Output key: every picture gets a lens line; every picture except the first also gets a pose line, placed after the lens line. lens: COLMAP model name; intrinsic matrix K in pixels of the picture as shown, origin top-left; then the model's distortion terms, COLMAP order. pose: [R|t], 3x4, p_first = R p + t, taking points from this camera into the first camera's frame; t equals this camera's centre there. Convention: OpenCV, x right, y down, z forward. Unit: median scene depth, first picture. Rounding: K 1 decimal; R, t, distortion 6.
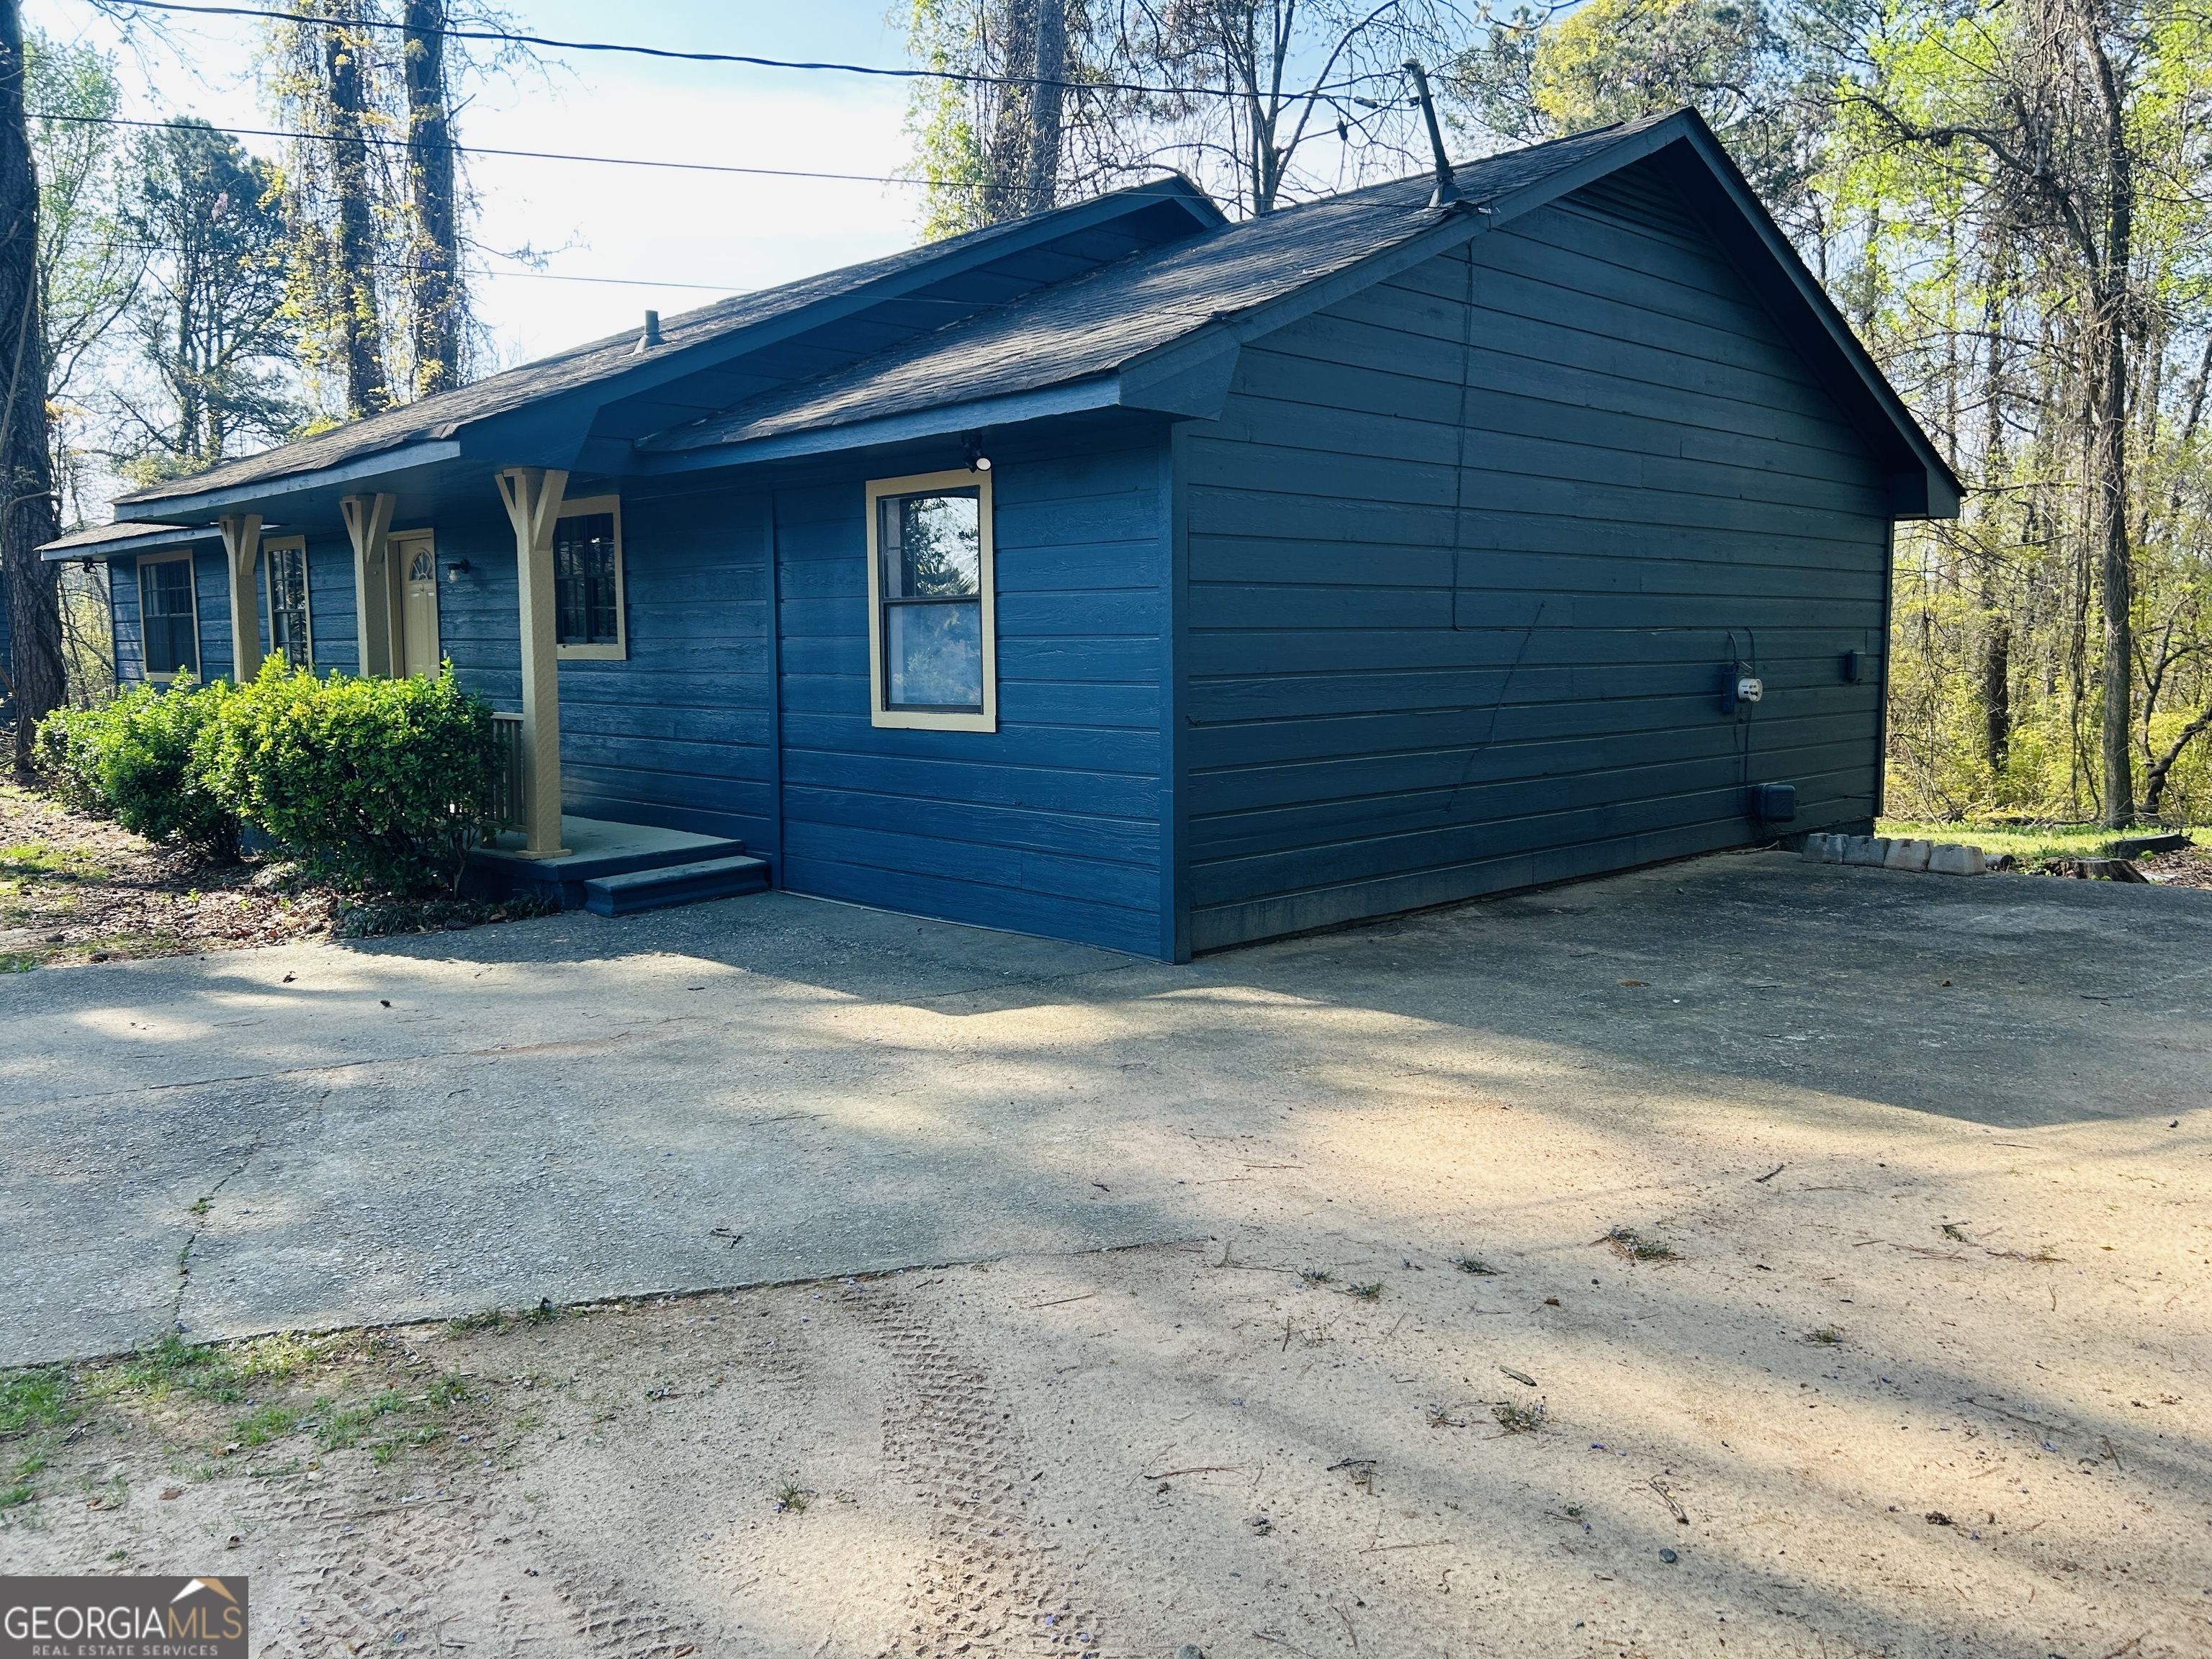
lens RADIAL K [[1651.2, 0, 1109.2], [0, 1651.2, 804.5], [0, 0, 1]] dist [0.059125, -0.000506]
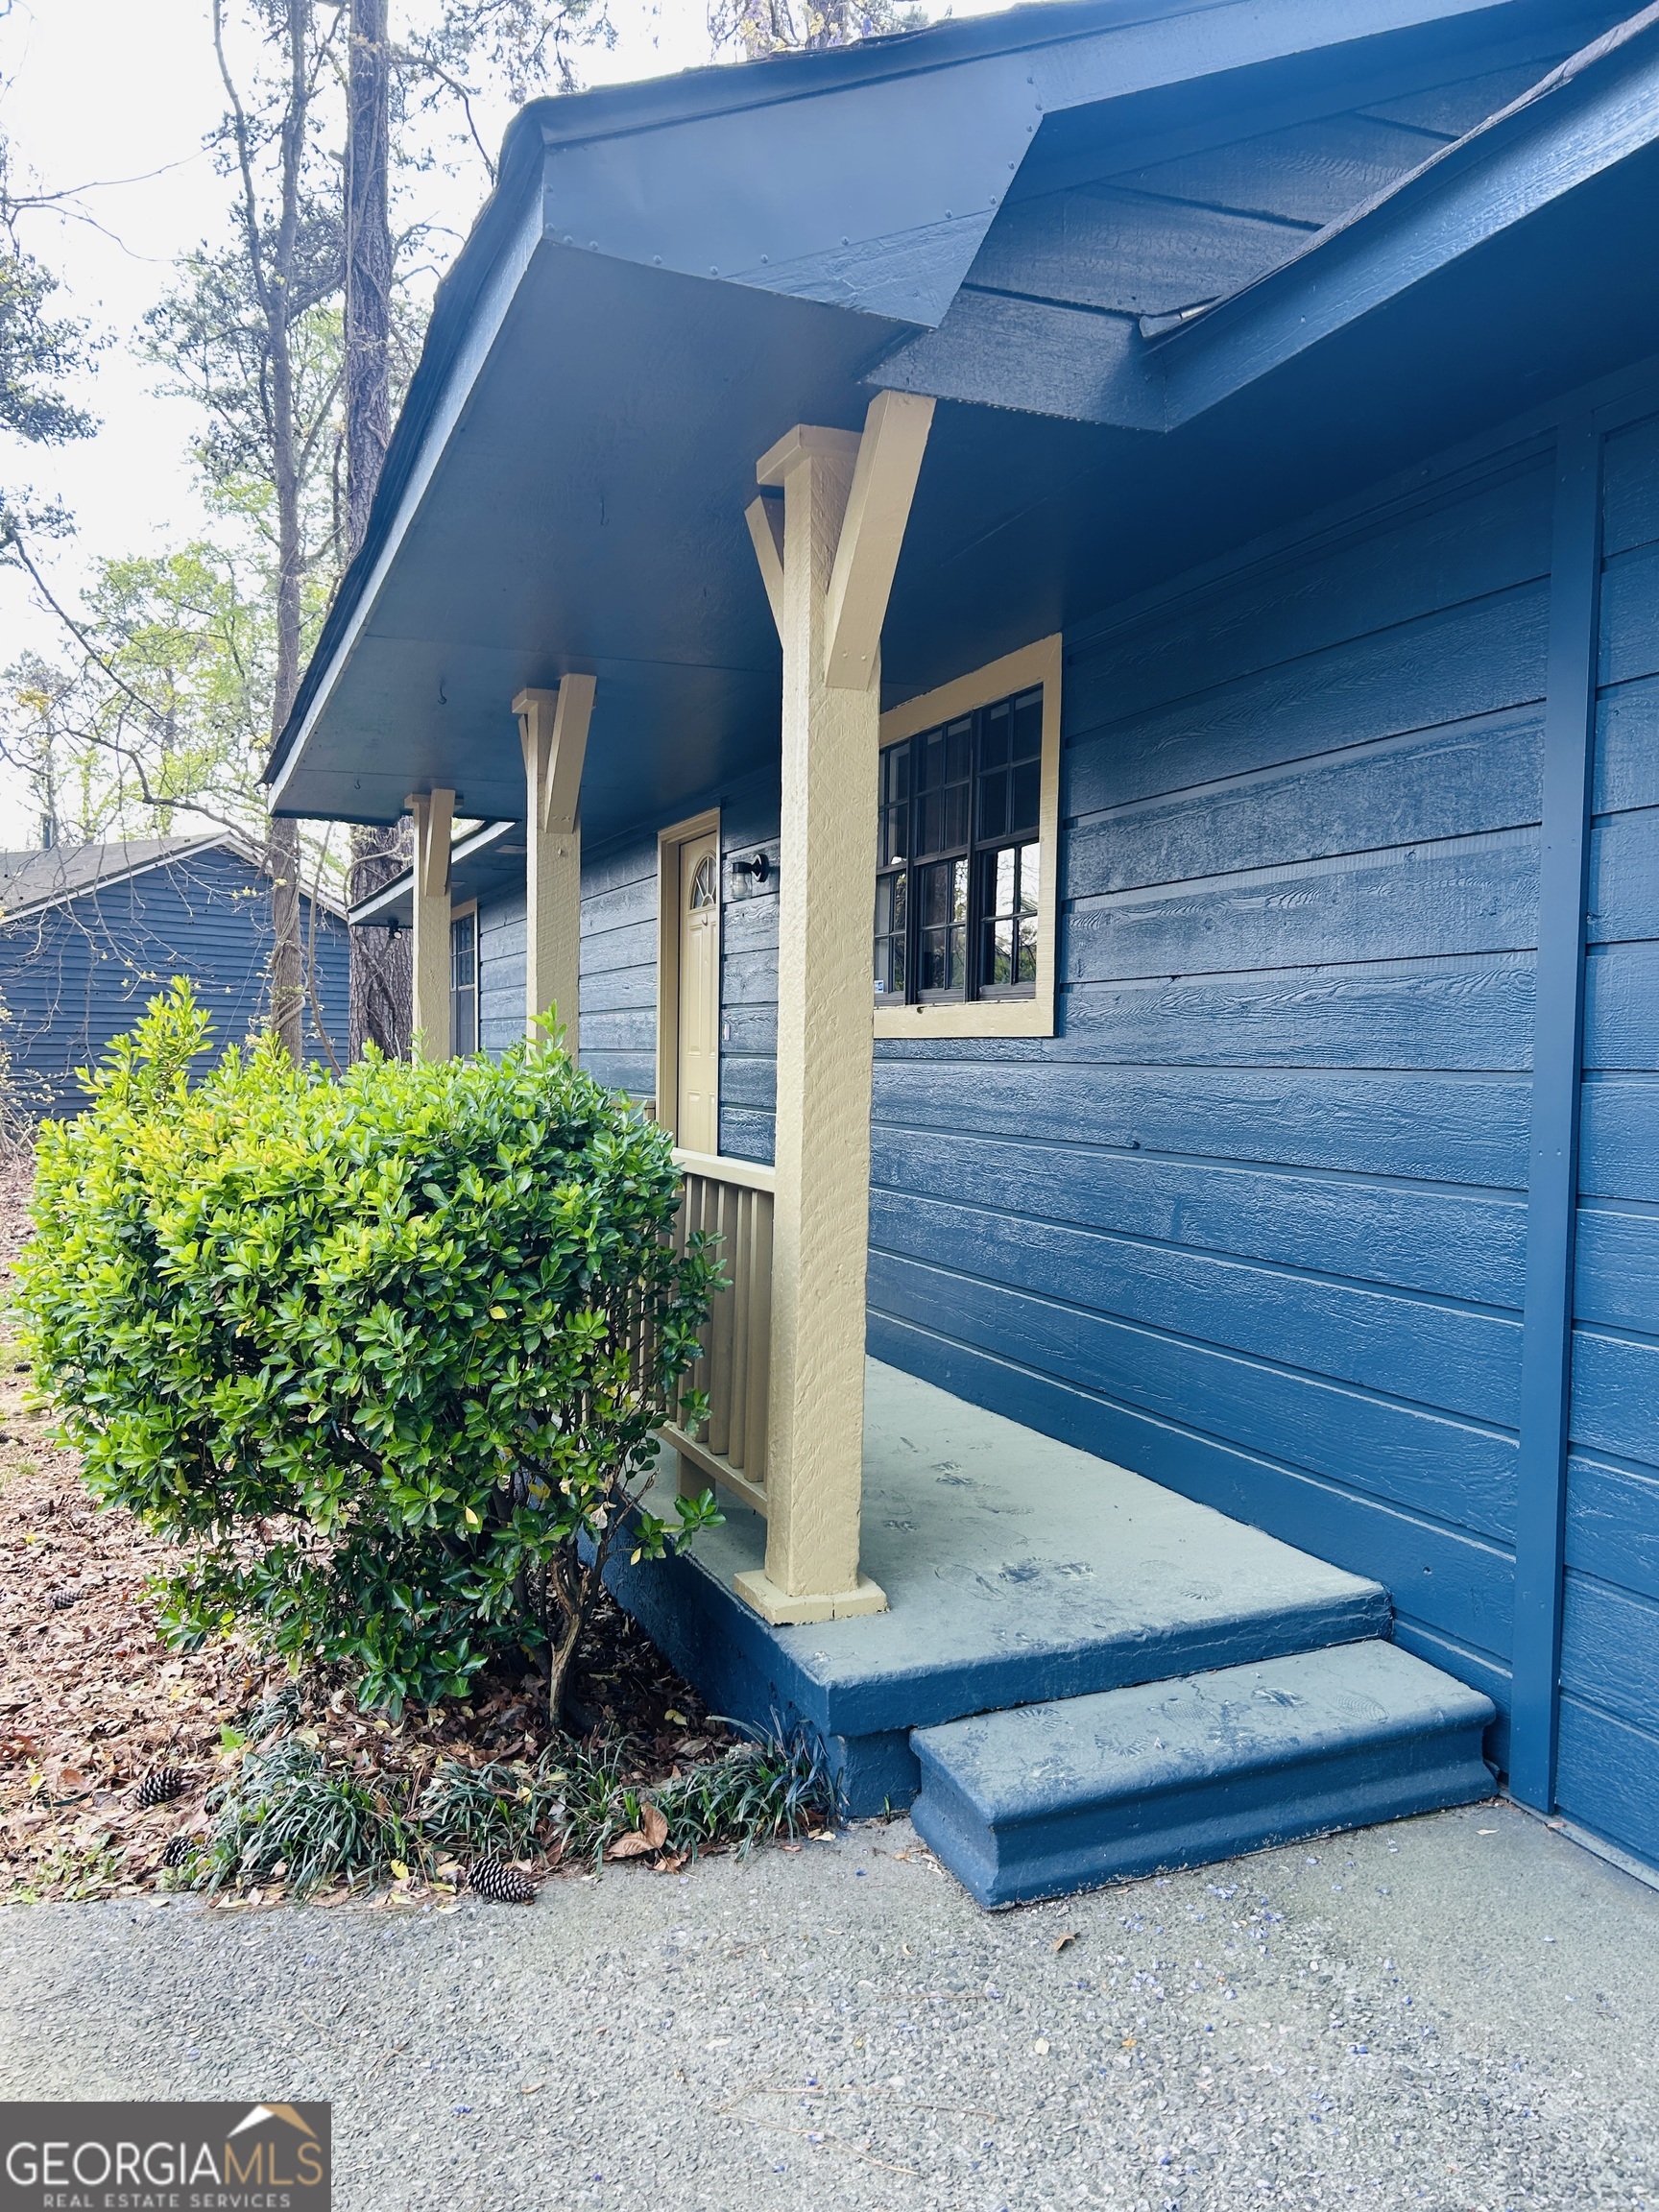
lens RADIAL K [[1665.1, 0, 829.5], [0, 1665.1, 1106.0], [0, 0, 1]] dist [0.041385, -0.038489]
pose [[0.924970, 0.031060, -0.378770, -0.200023], [-0.055898, 0.996934, -0.054754, -0.047535], [0.375908, 0.071818, 0.923870, 0.646550]]
